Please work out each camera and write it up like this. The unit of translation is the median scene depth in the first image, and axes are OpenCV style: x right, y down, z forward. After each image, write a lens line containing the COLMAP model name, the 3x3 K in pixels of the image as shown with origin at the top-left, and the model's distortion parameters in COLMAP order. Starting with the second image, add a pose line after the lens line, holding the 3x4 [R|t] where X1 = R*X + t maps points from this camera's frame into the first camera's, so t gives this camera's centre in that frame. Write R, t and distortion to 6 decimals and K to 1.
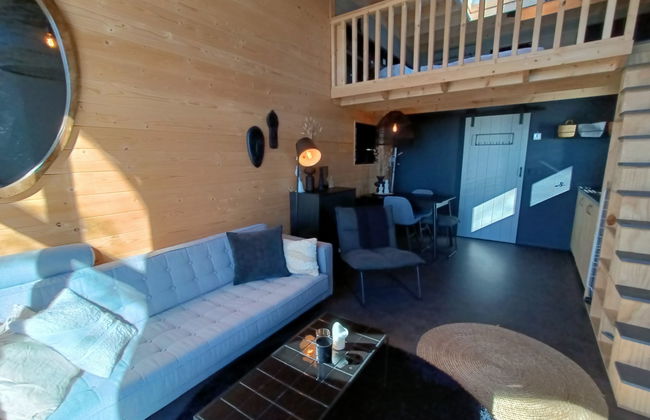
lens RADIAL K [[291.1, 0, 327.3], [0, 291.1, 211.3], [0, 0, 1]] dist [-0.001225, 0.000229]
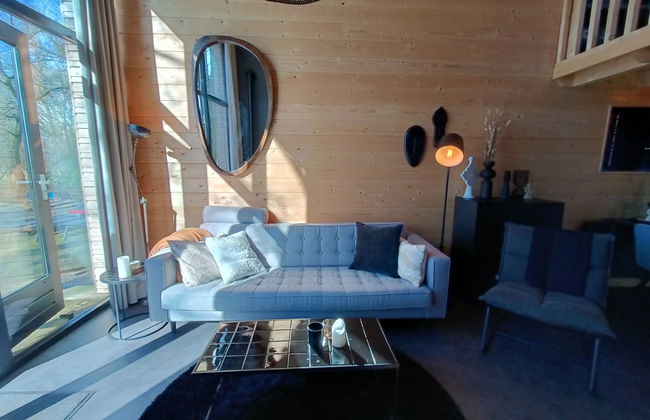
lens RADIAL K [[291.1, 0, 327.3], [0, 291.1, 211.3], [0, 0, 1]] dist [-0.001225, 0.000229]
pose [[0.610412, 0.143763, -0.778928, 0.358855], [-0.159376, 0.985571, 0.057007, -0.011520], [0.775884, 0.089345, 0.624517, 0.159243]]
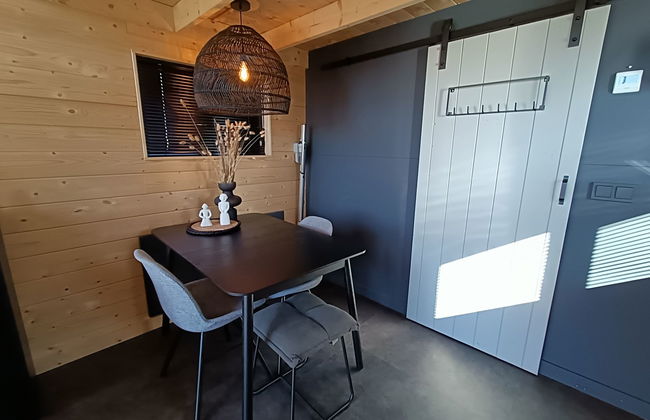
lens RADIAL K [[291.1, 0, 327.3], [0, 291.1, 211.3], [0, 0, 1]] dist [-0.001225, 0.000229]
pose [[0.989581, 0.050127, -0.134973, 0.628662], [-0.045699, 0.998317, 0.035712, -0.158684], [0.136536, -0.029172, 0.990206, 0.894815]]
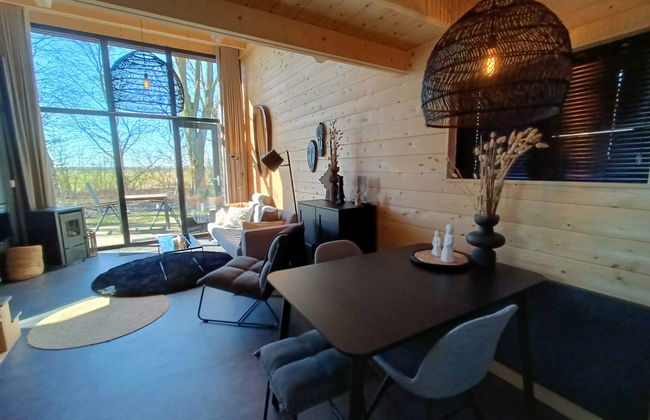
lens RADIAL K [[298.9, 0, 325.0], [0, 298.9, 210.0], [0, 0, 1]] dist [-0.000187, 0.000227]
pose [[-0.394560, 0.150246, -0.906503, 0.892225], [-0.144946, 0.964013, 0.222867, -0.280474], [0.907366, 0.219329, -0.358584, 1.491214]]
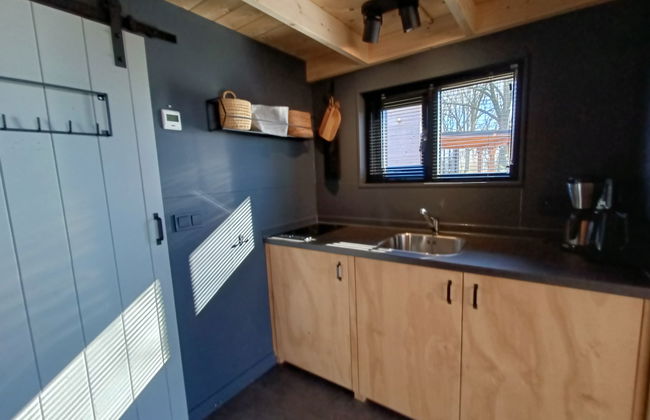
lens RADIAL K [[291.1, 0, 327.3], [0, 291.1, 211.3], [0, 0, 1]] dist [-0.001225, 0.000229]
pose [[0.003780, -0.120458, 0.992711, 0.523089], [0.222967, 0.967829, 0.116589, -0.215970], [-0.974819, 0.220901, 0.030517, 1.175444]]
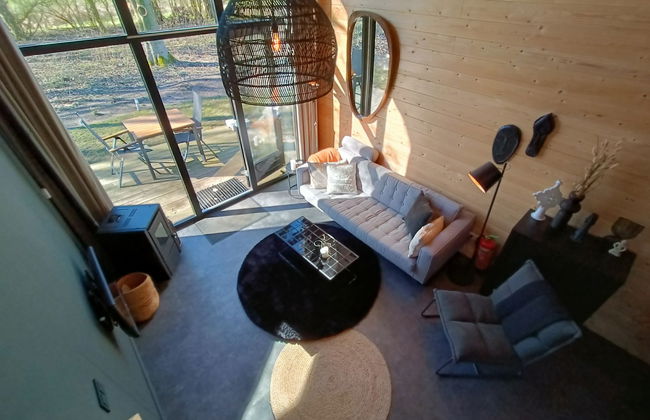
lens RADIAL K [[291.1, 0, 327.3], [0, 291.1, 211.3], [0, 0, 1]] dist [-0.001225, 0.000229]
pose [[-0.216953, 0.624923, -0.749935, 0.691673], [-0.176637, 0.730421, 0.659761, -0.560132], [0.960068, 0.275604, -0.048082, 0.517486]]
